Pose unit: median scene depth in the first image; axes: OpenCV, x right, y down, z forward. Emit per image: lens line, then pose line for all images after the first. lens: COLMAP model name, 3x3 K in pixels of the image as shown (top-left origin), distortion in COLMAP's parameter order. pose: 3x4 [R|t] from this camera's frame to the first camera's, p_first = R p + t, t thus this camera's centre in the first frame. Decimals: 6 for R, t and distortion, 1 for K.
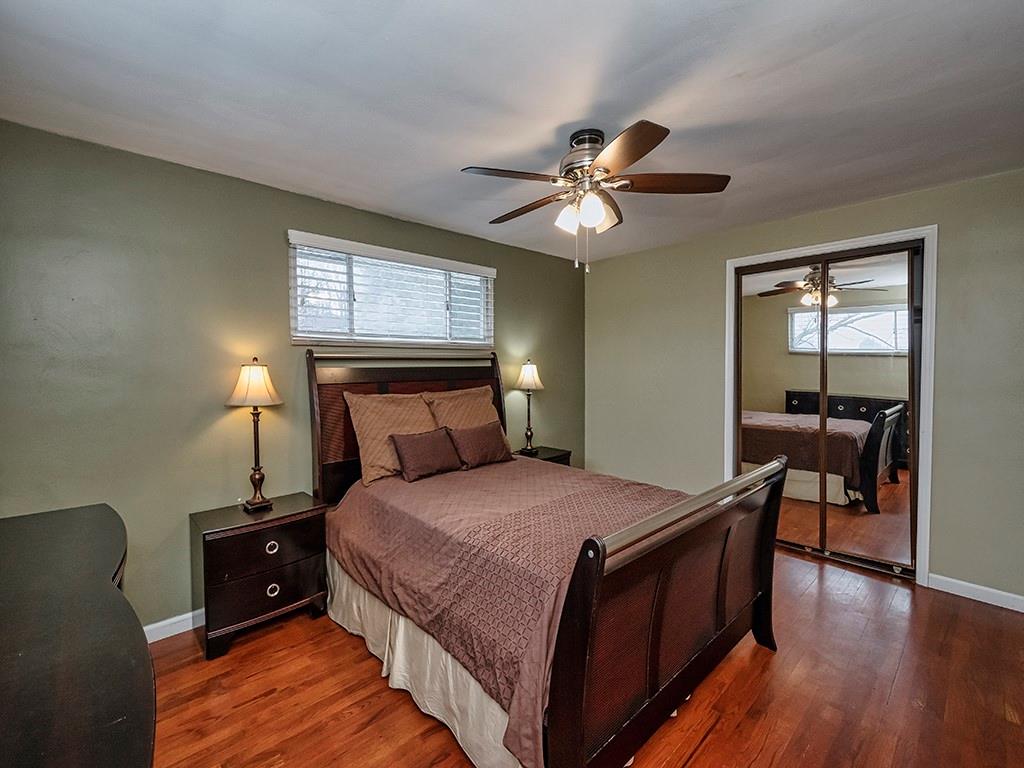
lens RADIAL K [[449.3, 0, 505.4], [0, 449.3, 387.7], [0, 0, 1]] dist [0.009446, -0.002292]
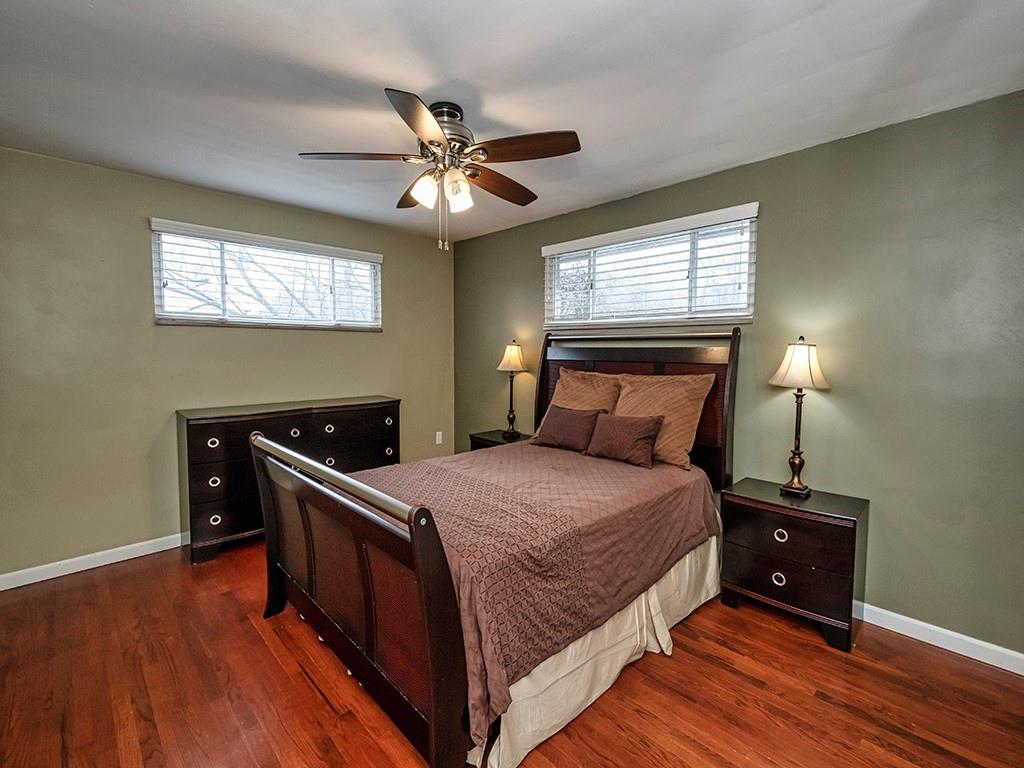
lens RADIAL K [[449.3, 0, 505.5], [0, 449.3, 377.4], [0, 0, 1]] dist [0.009446, -0.002292]
pose [[0.027256, 0.076166, -0.996723, 0.735487], [-0.050372, 0.995931, 0.074728, -0.039253], [0.998359, 0.048170, 0.030981, 0.685332]]
